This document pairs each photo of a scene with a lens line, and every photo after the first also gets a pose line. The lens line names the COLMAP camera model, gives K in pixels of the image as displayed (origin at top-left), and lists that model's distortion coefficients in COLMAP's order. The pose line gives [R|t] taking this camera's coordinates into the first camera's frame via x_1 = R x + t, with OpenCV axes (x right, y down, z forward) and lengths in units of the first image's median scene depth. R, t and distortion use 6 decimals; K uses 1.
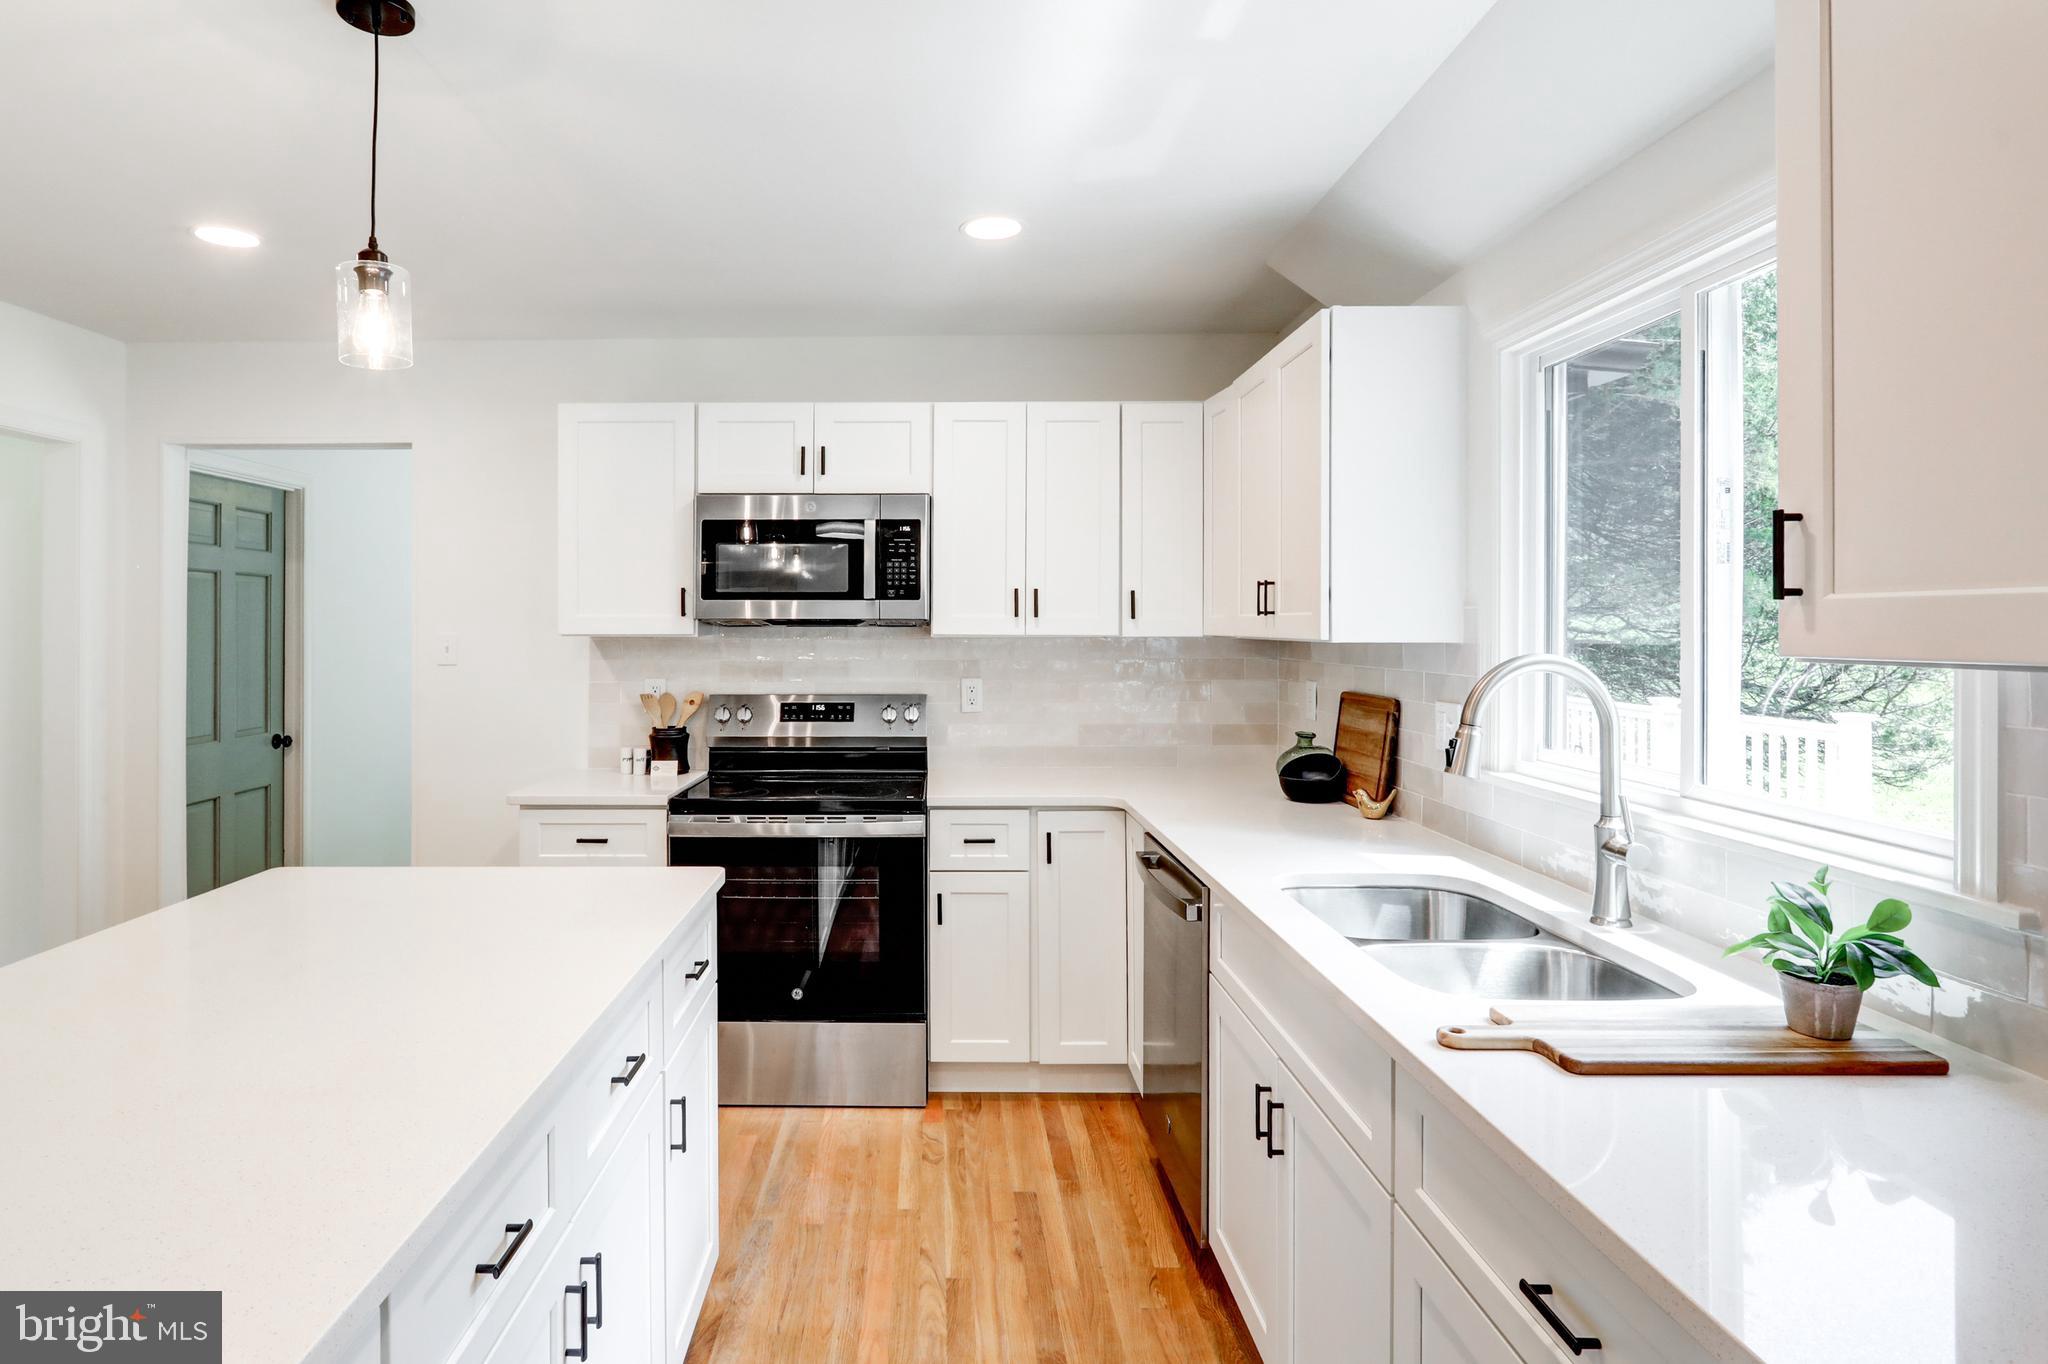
lens RADIAL K [[1129.4, 0, 946.6], [0, 1129.4, 620.8], [0, 0, 1]] dist [-0.000801, -0.000287]
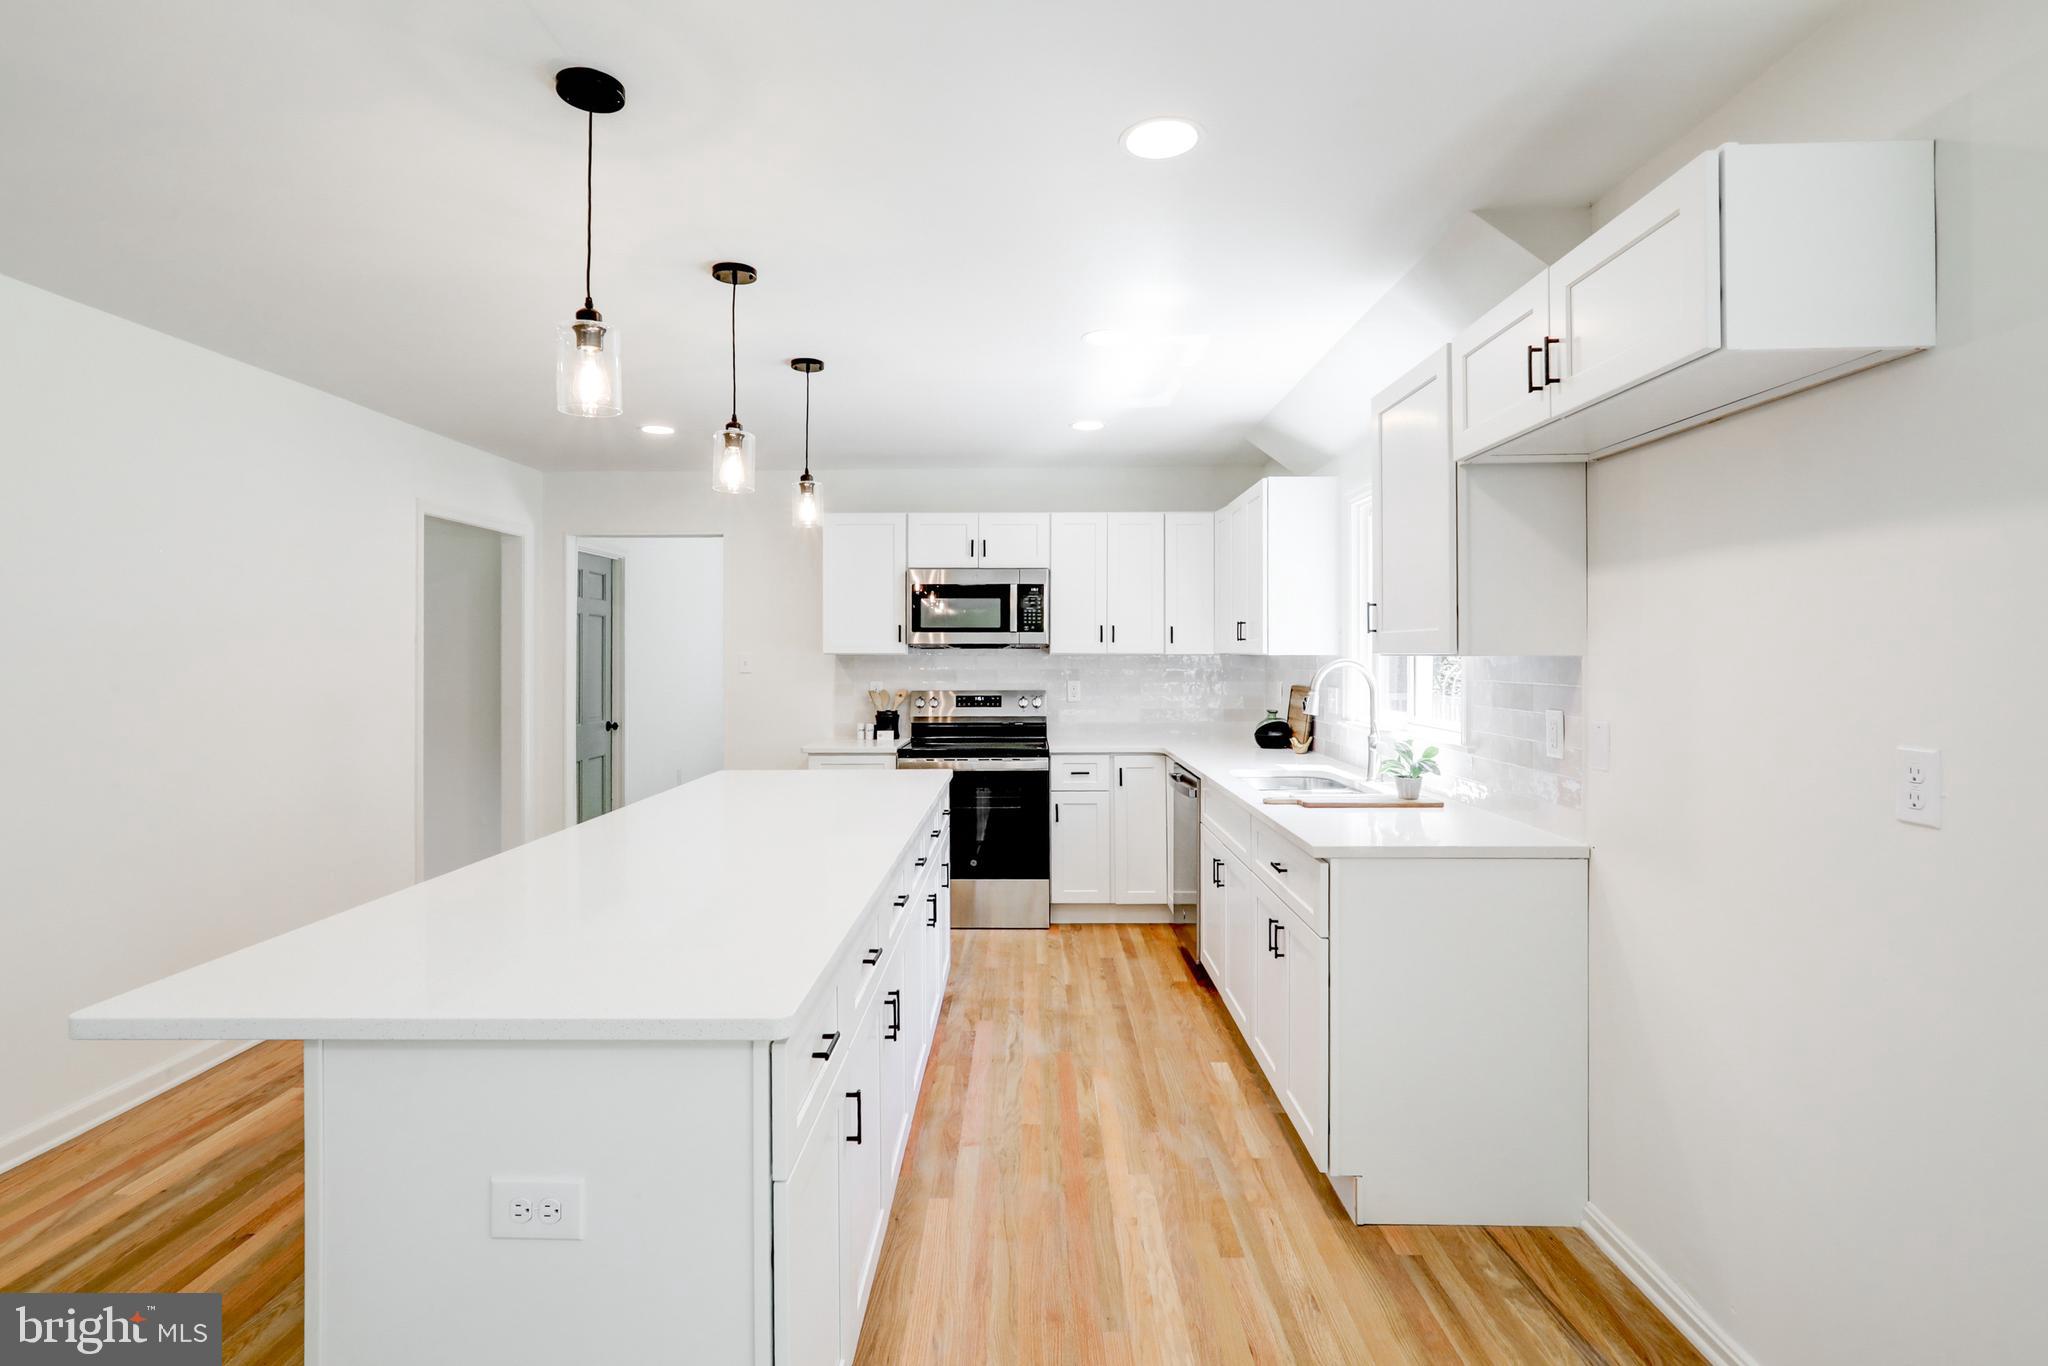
lens RADIAL K [[1042.2, 0, 1004.0], [0, 1042.2, 638.3], [0, 0, 1]] dist [-0.000454, 0.000402]
pose [[0.999477, -0.001574, -0.032296, -0.034157], [0.001247, 0.999948, -0.010127, 0.006579], [0.032310, 0.010081, 0.999427, -0.572516]]
